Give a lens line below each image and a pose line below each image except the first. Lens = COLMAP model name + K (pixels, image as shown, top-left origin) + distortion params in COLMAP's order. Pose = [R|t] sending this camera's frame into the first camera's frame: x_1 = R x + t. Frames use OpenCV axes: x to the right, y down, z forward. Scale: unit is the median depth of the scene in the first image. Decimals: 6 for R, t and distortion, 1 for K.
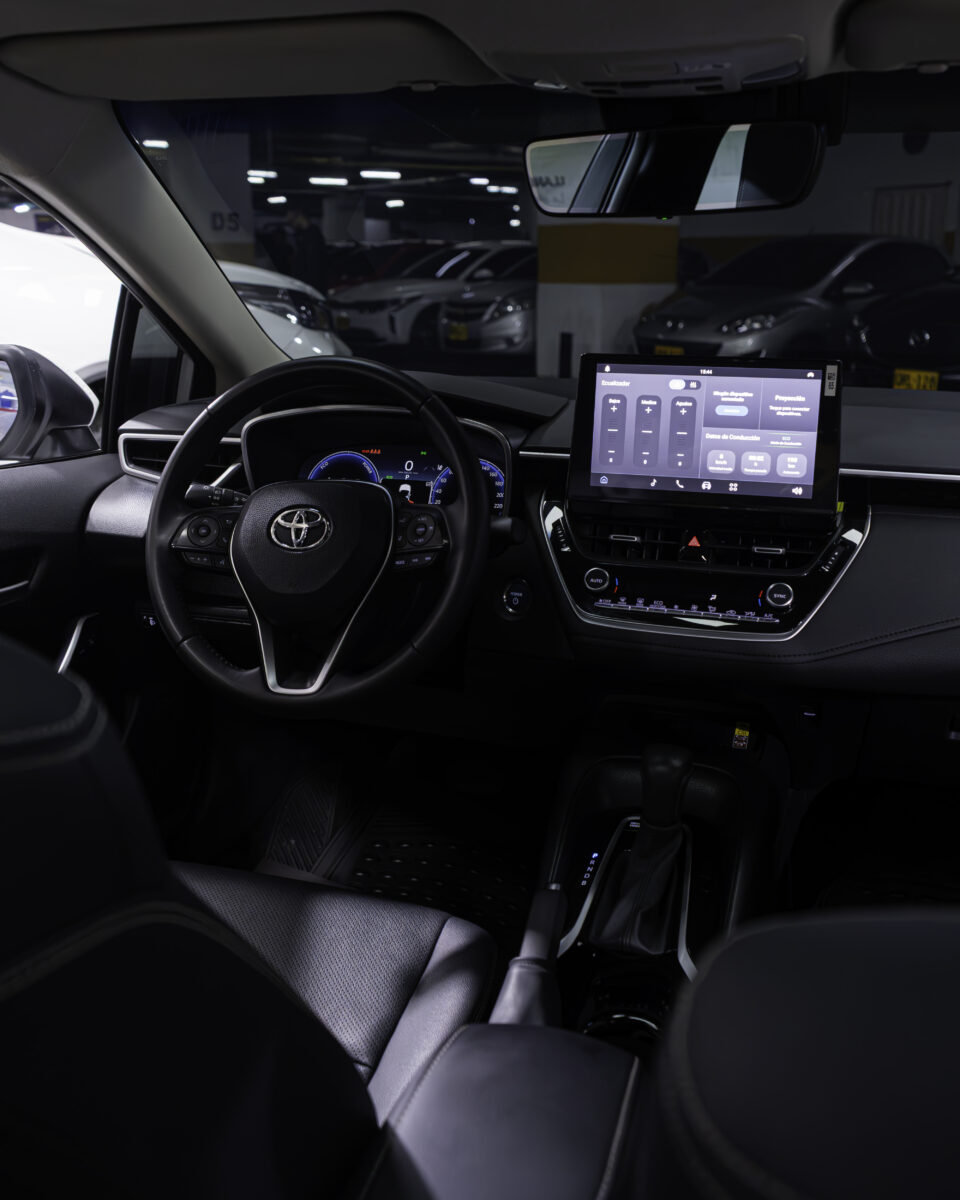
lens RADIAL K [[1145.3, 0, 478.3], [0, 1145.3, 600.5], [0, 0, 1]] dist [-0.014666, 0.000000]
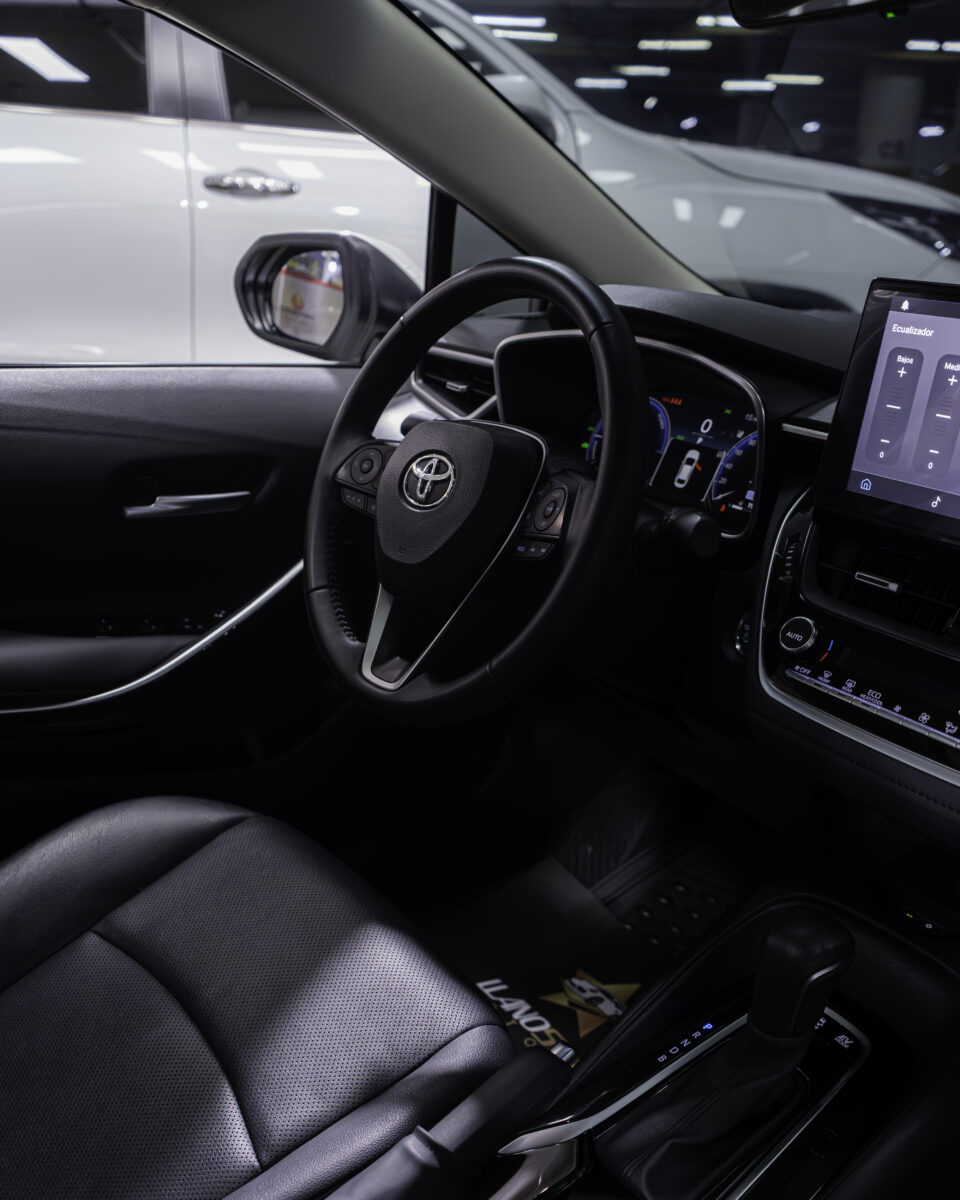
lens RADIAL K [[1145.3, 0, 487.5], [0, 1145.3, 657.9], [0, 0, 1]] dist [-0.014666, 0.000000]
pose [[0.809463, 0.244769, -0.533721, 0.309370], [-0.191782, 0.969331, 0.153679, -0.071149], [0.554968, -0.022040, 0.831580, 0.366798]]
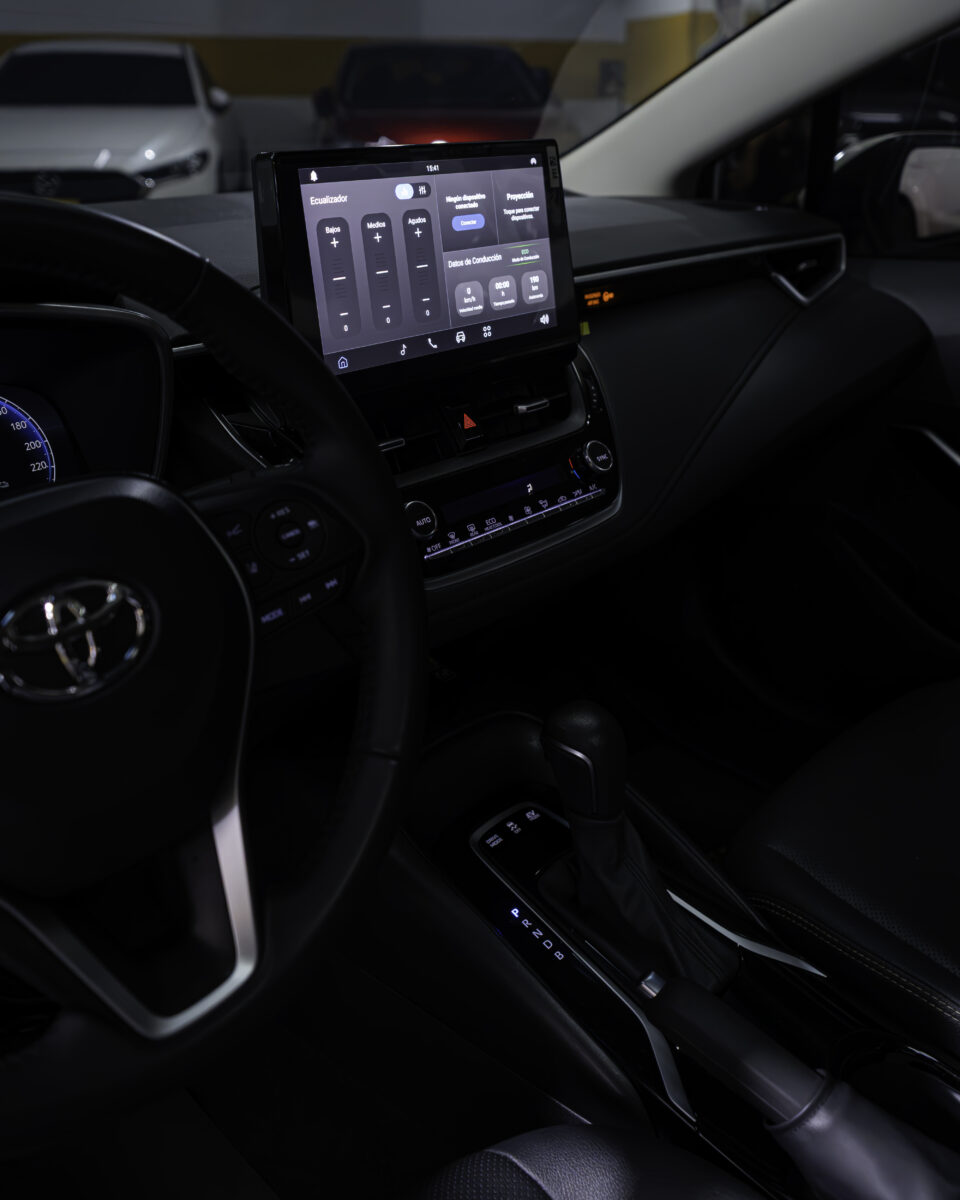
lens RADIAL K [[1145.3, 0, 476.5], [0, 1145.3, 489.3], [0, 0, 1]] dist [-0.014666, 0.000000]
pose [[0.455120, -0.299975, 0.838379, -0.393838], [0.251302, 0.946541, 0.202255, -0.150448], [-0.854232, 0.118636, 0.506175, 0.661162]]
